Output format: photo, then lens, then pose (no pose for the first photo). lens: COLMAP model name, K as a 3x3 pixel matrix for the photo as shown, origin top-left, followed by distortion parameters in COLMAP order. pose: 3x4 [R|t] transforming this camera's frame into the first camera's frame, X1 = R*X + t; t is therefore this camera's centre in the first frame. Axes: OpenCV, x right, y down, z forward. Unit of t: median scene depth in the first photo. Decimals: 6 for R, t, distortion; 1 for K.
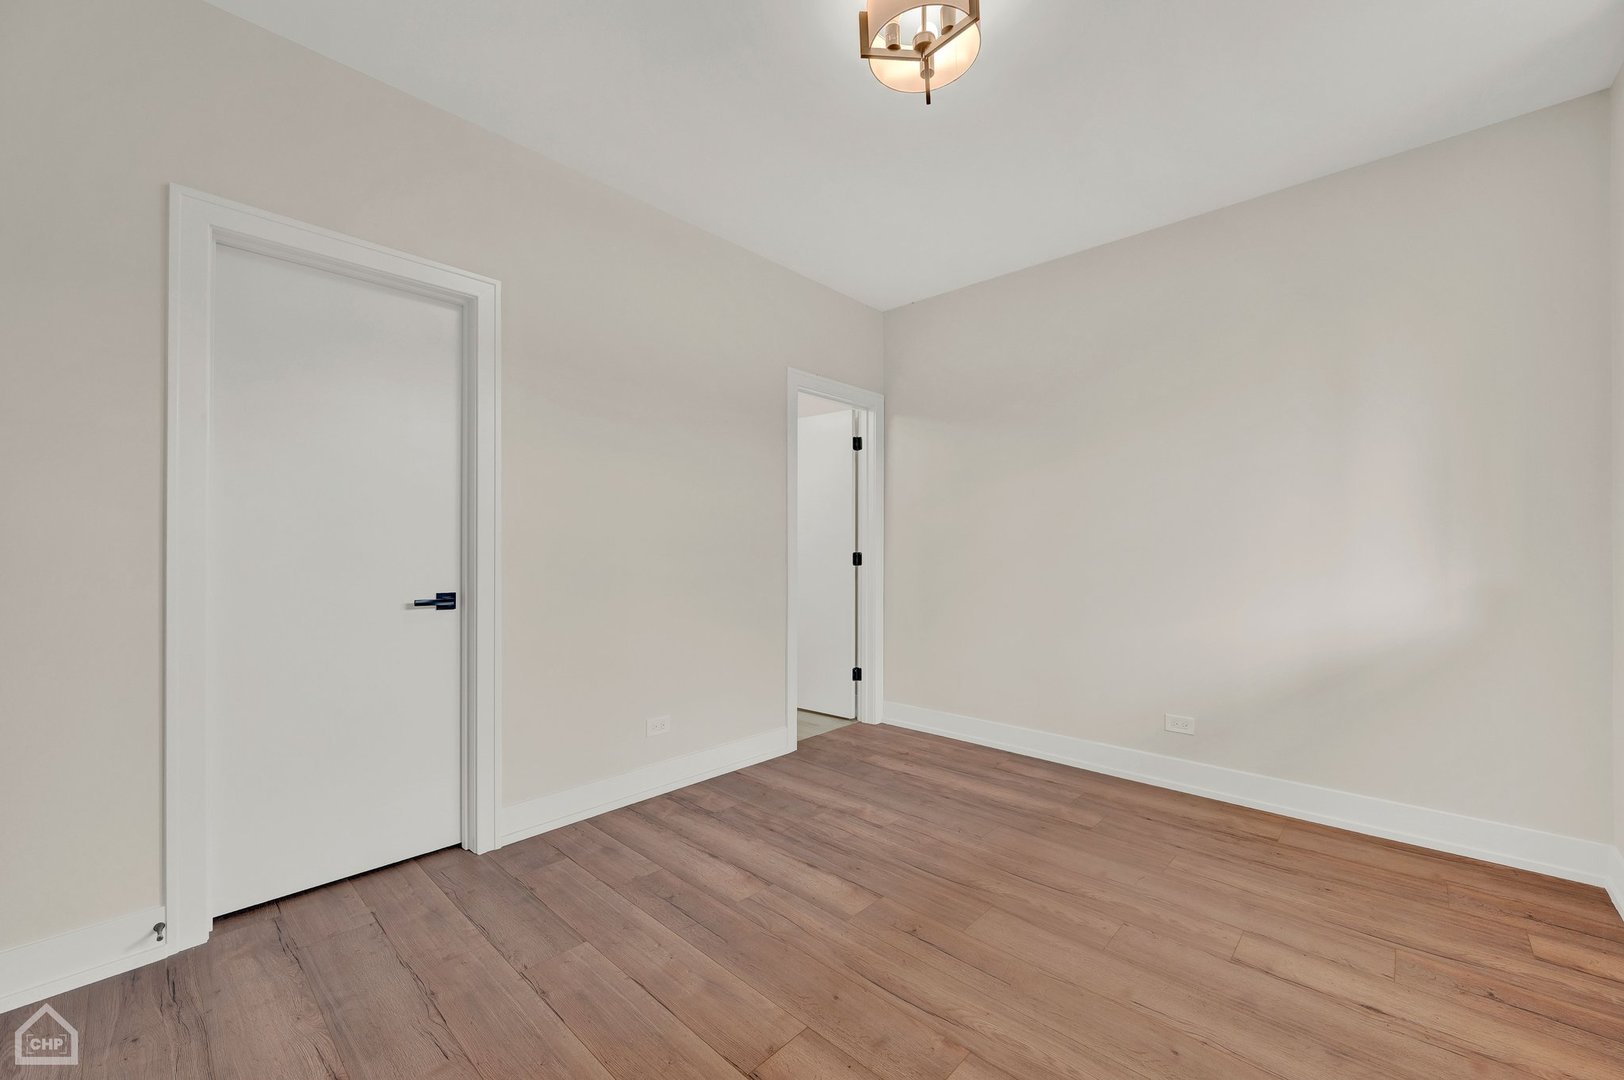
lens RADIAL K [[644.4, 0, 819.1], [0, 644.4, 546.5], [0, 0, 1]] dist [-0.000438, 0.000070]
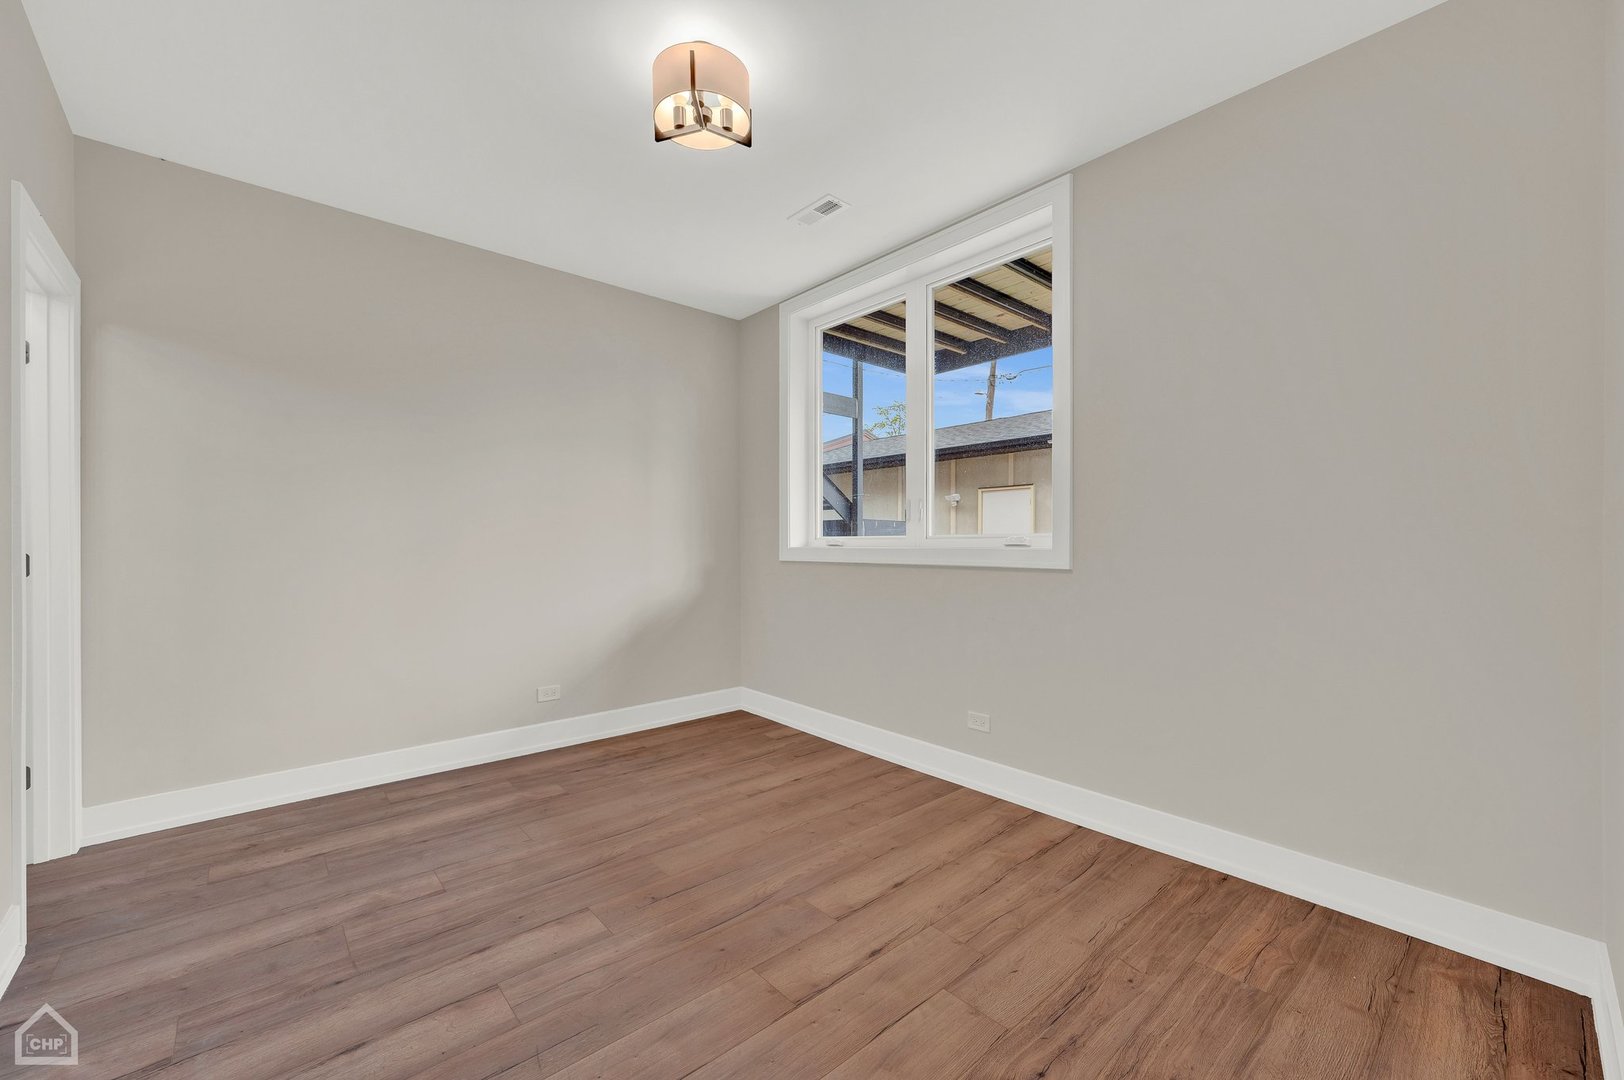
lens RADIAL K [[644.4, 0, 819.1], [0, 644.4, 546.5], [0, 0, 1]] dist [-0.000438, 0.000070]
pose [[0.093662, -0.004019, 0.995596, -0.683820], [-0.002810, 0.999987, 0.004301, -0.002114], [-0.995600, -0.003200, 0.093650, 0.469030]]
